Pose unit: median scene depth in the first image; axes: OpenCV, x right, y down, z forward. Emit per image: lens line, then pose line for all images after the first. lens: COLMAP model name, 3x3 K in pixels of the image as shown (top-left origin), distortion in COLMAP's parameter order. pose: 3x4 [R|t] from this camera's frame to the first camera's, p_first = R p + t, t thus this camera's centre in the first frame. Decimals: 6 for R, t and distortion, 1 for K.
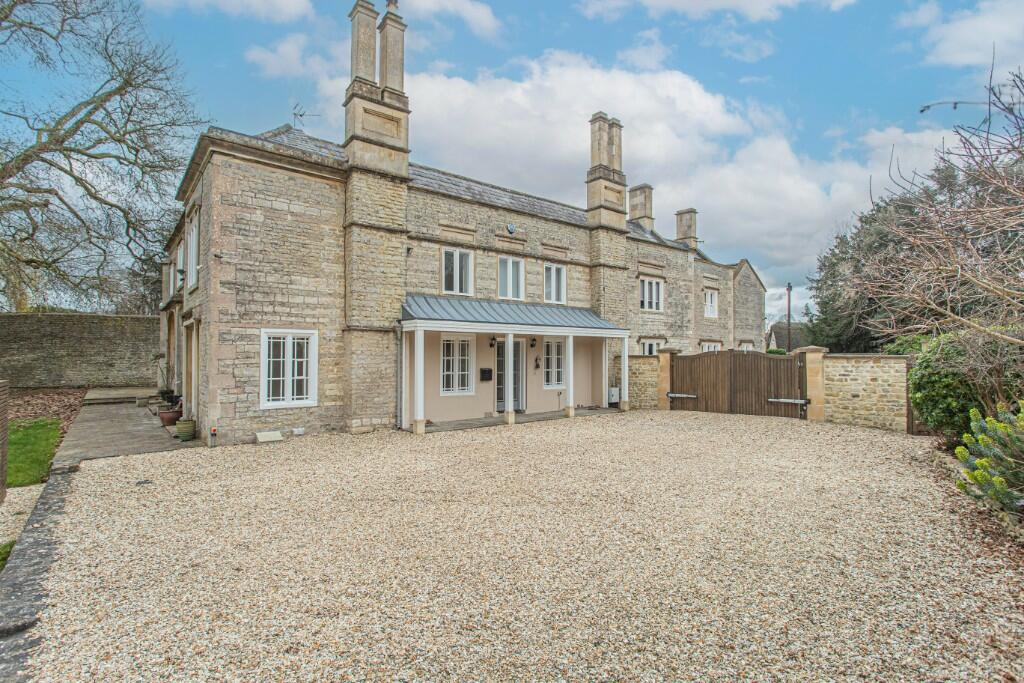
lens RADIAL K [[497.8, 0, 509.7], [0, 497.8, 351.2], [0, 0, 1]] dist [0.001275, 0.001592]
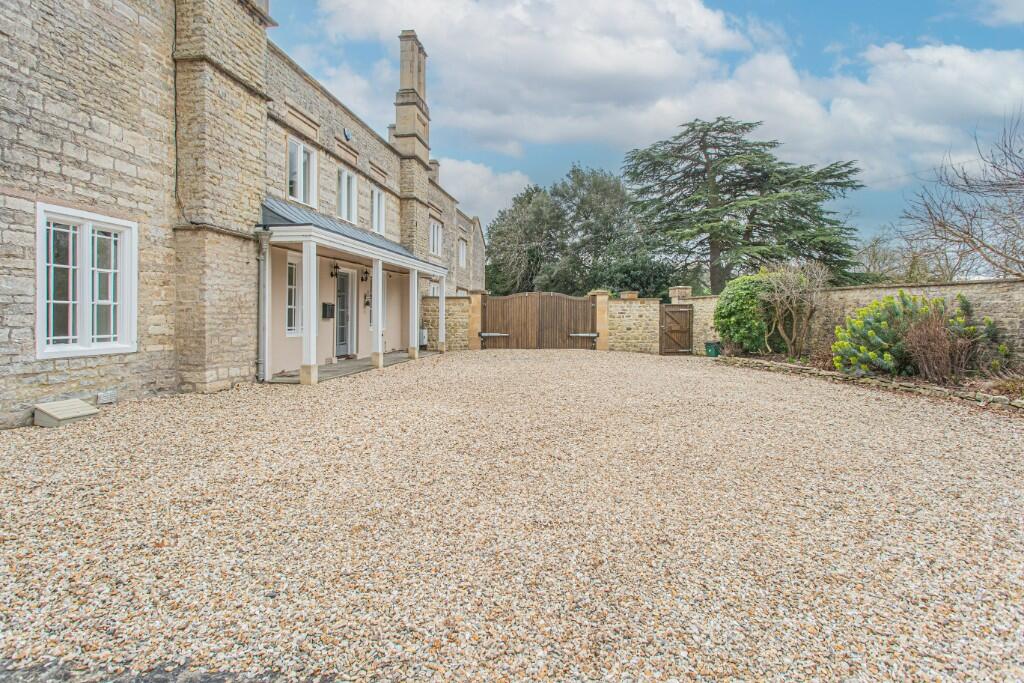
lens RADIAL K [[494.5, 0, 510.6], [0, 494.5, 322.6], [0, 0, 1]] dist [0.024523, 0.000040]
pose [[0.748913, -0.003347, 0.662660, -0.374948], [-0.013865, 0.999689, 0.020720, 0.047945], [-0.662524, -0.024705, 0.748633, 0.221497]]
